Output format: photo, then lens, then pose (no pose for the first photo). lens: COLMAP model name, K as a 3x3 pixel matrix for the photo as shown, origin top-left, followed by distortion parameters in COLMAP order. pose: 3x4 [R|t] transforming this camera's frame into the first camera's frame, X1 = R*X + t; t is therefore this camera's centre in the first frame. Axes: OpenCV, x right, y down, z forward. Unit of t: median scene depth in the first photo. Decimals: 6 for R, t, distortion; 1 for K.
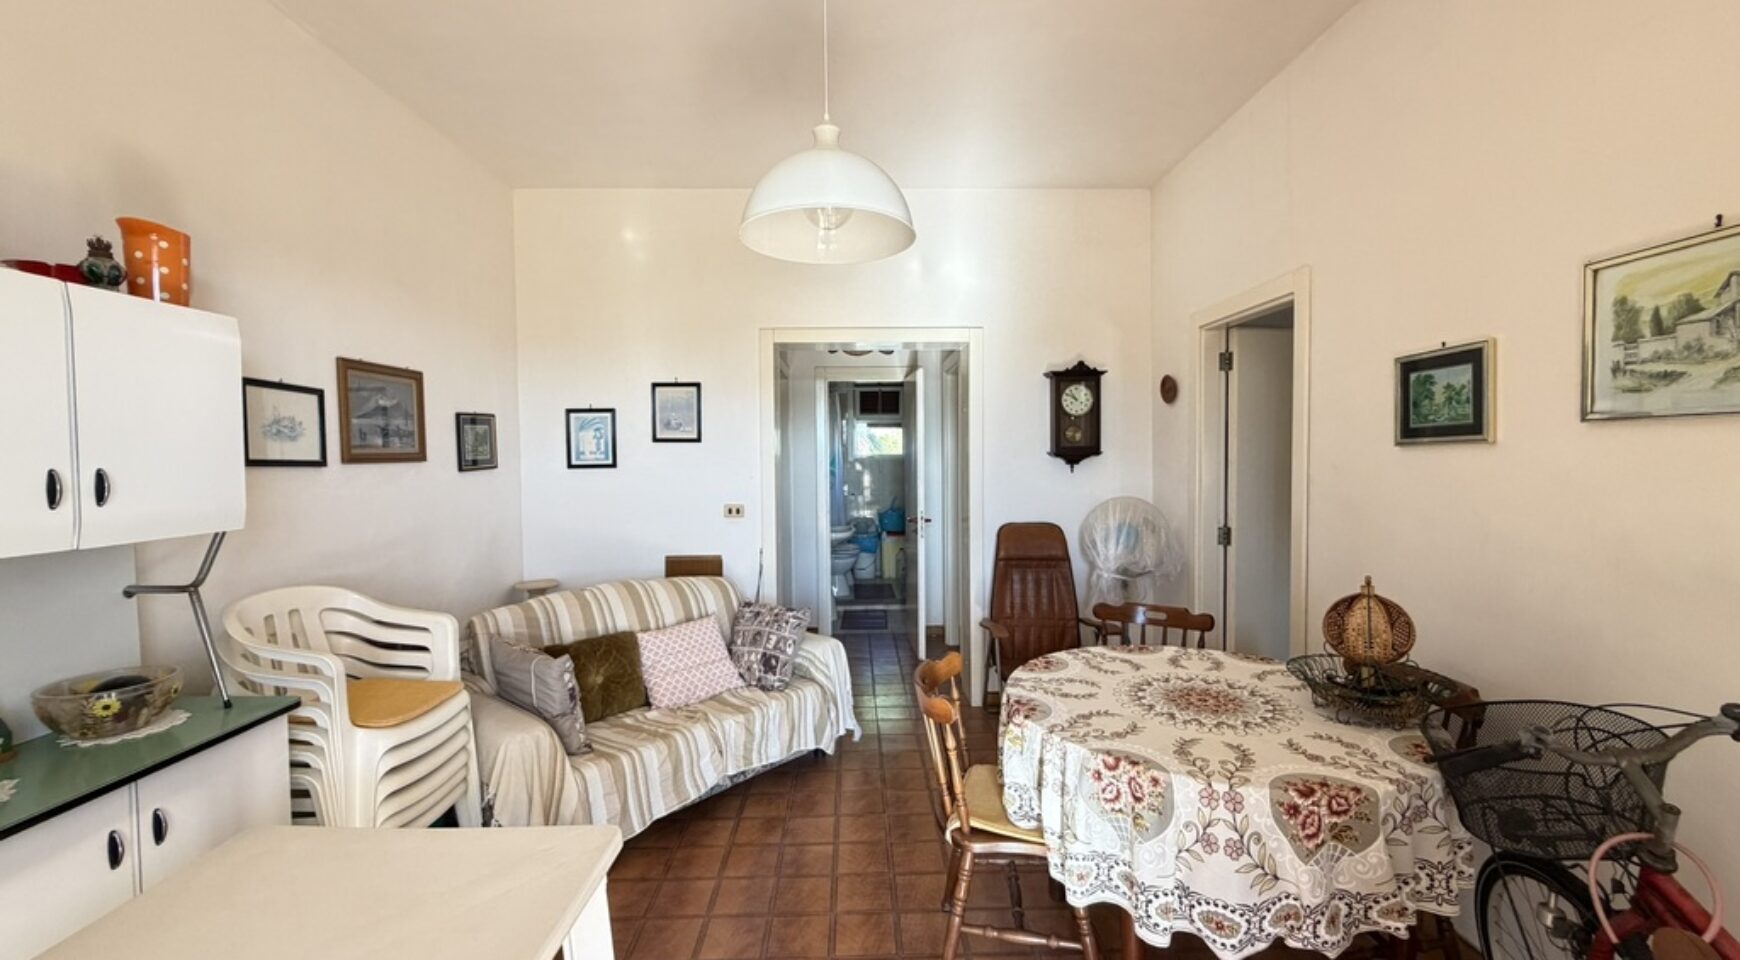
lens RADIAL K [[693.4, 0, 867.2], [0, 693.4, 476.4], [0, 0, 1]] dist [0.003264, -0.000886]
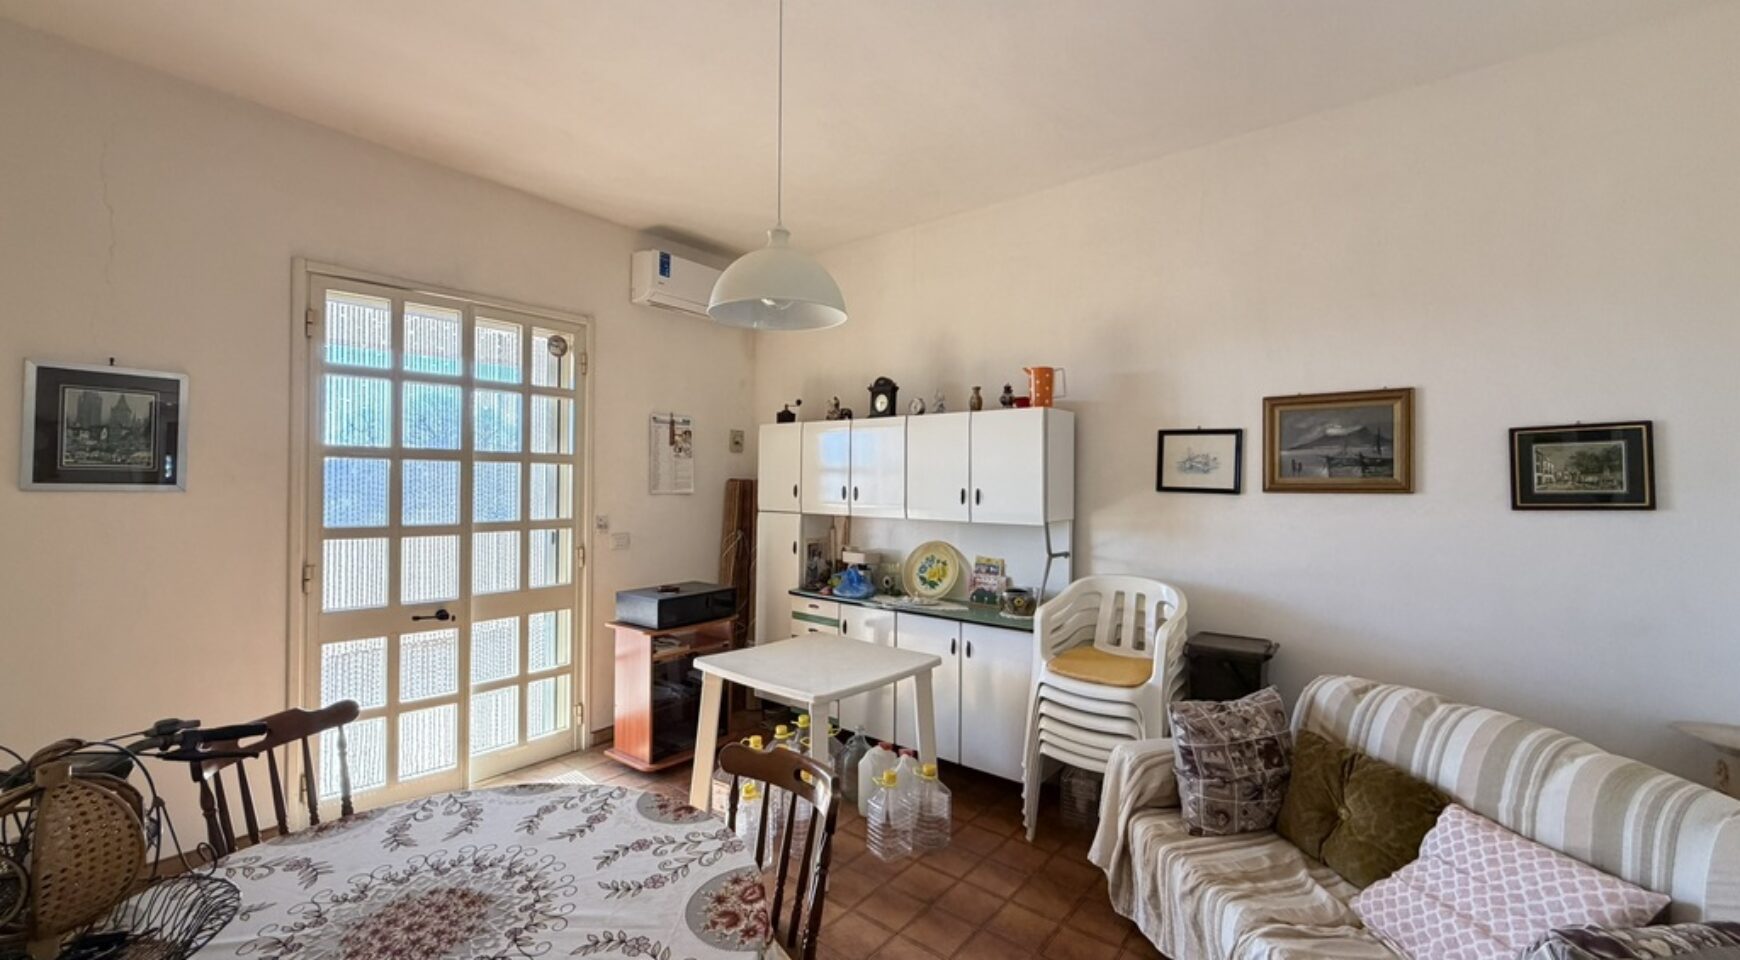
lens RADIAL K [[693.4, 0, 866.5], [0, 693.4, 480.1], [0, 0, 1]] dist [0.003264, -0.000886]
pose [[-0.639662, 0.002827, -0.768651, 0.568887], [-0.026894, 0.999299, 0.026057, -0.055867], [0.768186, 0.037340, -0.639138, 1.358305]]
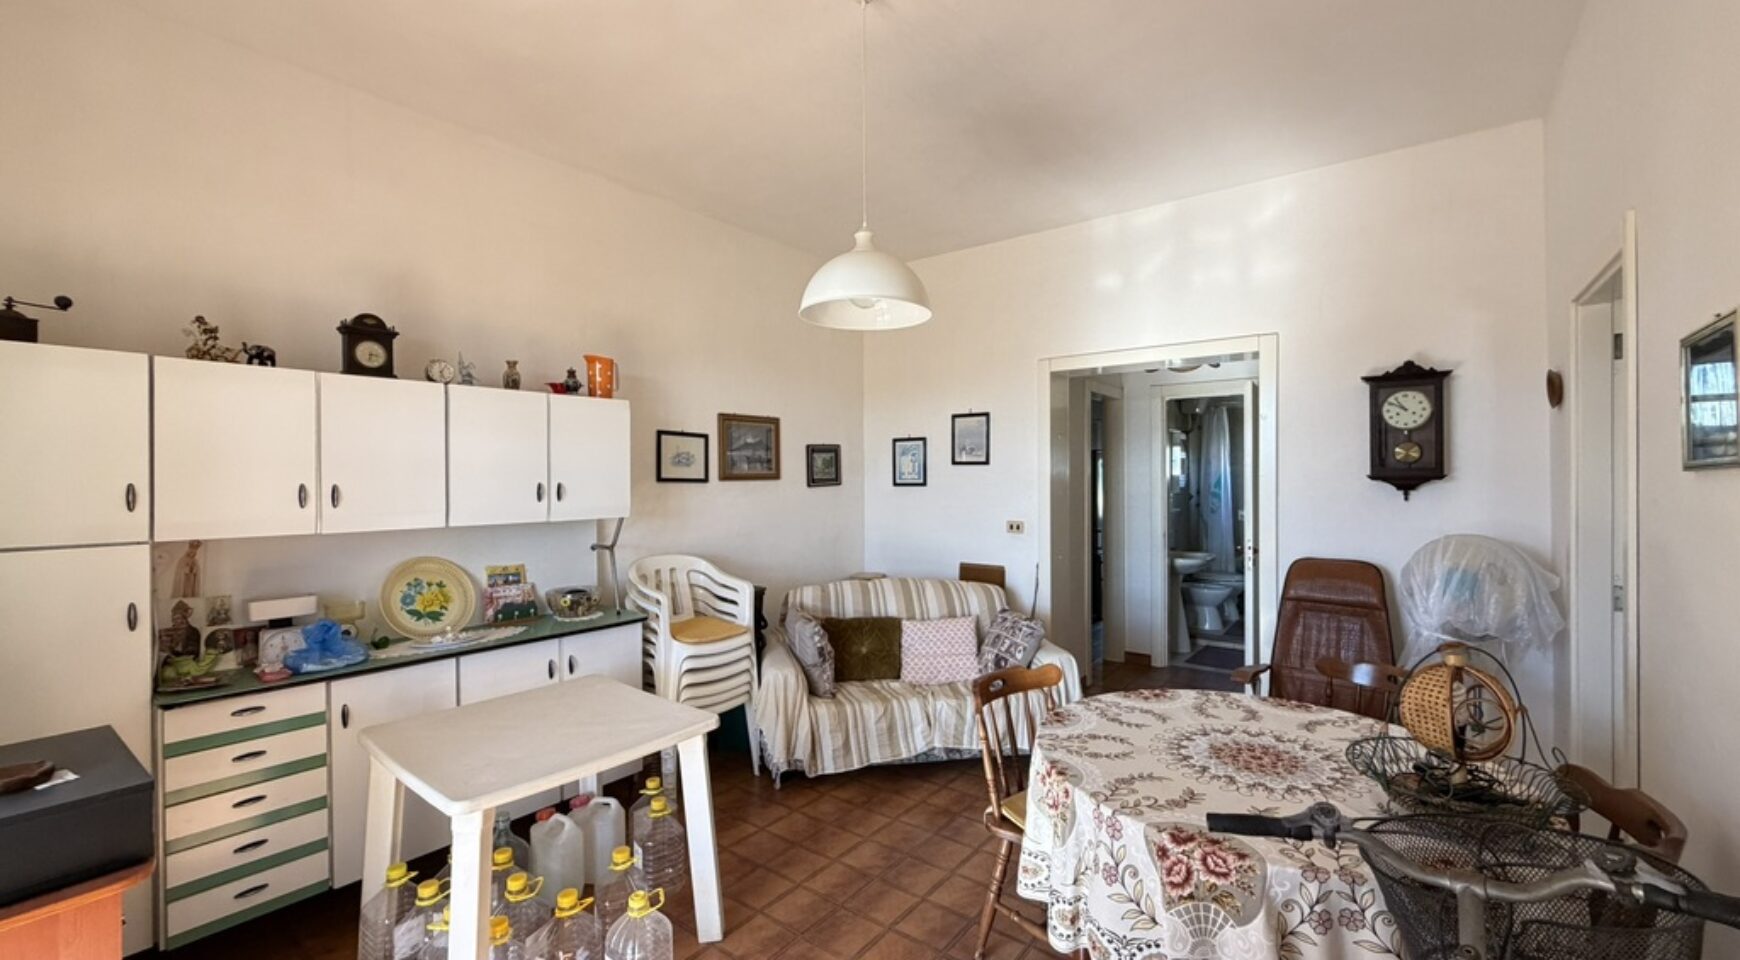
lens RADIAL K [[693.4, 0, 867.0], [0, 693.4, 476.7], [0, 0, 1]] dist [0.003264, -0.000886]
pose [[0.778390, 0.006705, -0.627745, 0.542259], [-0.023266, 0.999564, -0.018174, -0.007668], [0.627350, 0.028752, 0.778207, -0.011510]]
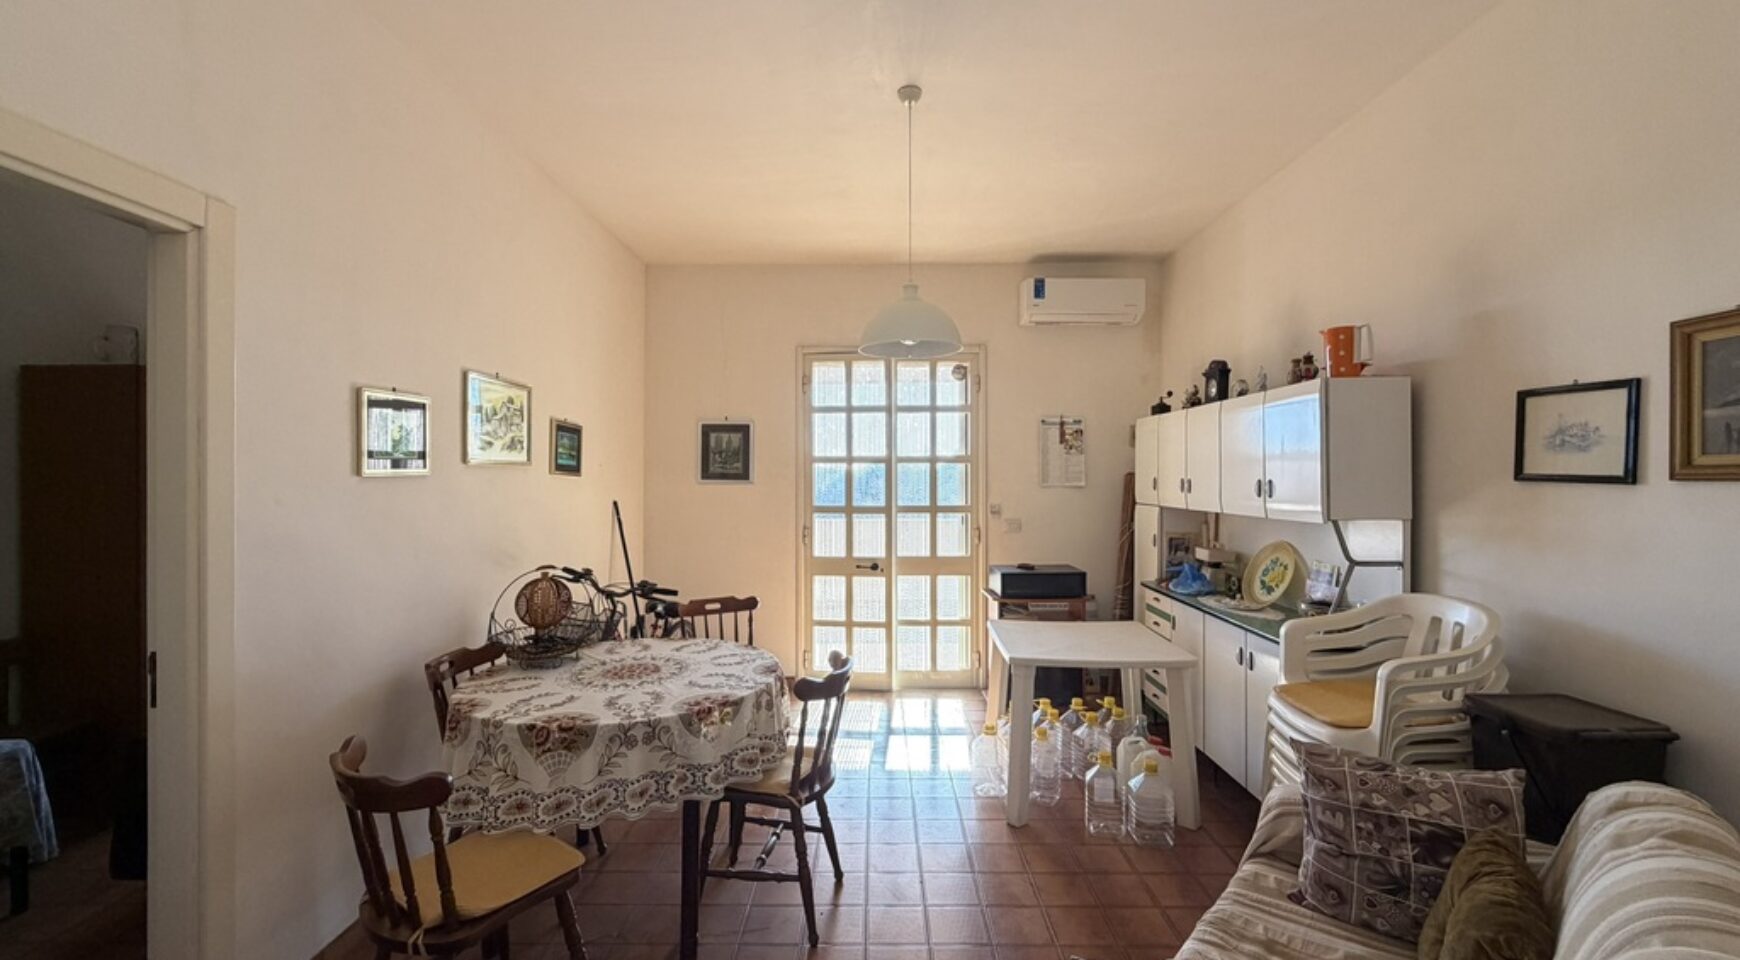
lens RADIAL K [[693.4, 0, 866.2], [0, 693.4, 480.4], [0, 0, 1]] dist [0.003264, -0.000886]
pose [[-0.999344, 0.013054, 0.033792, -0.001322], [0.014276, 0.999244, 0.036163, -0.059990], [-0.033294, 0.036622, -0.998774, 1.882474]]
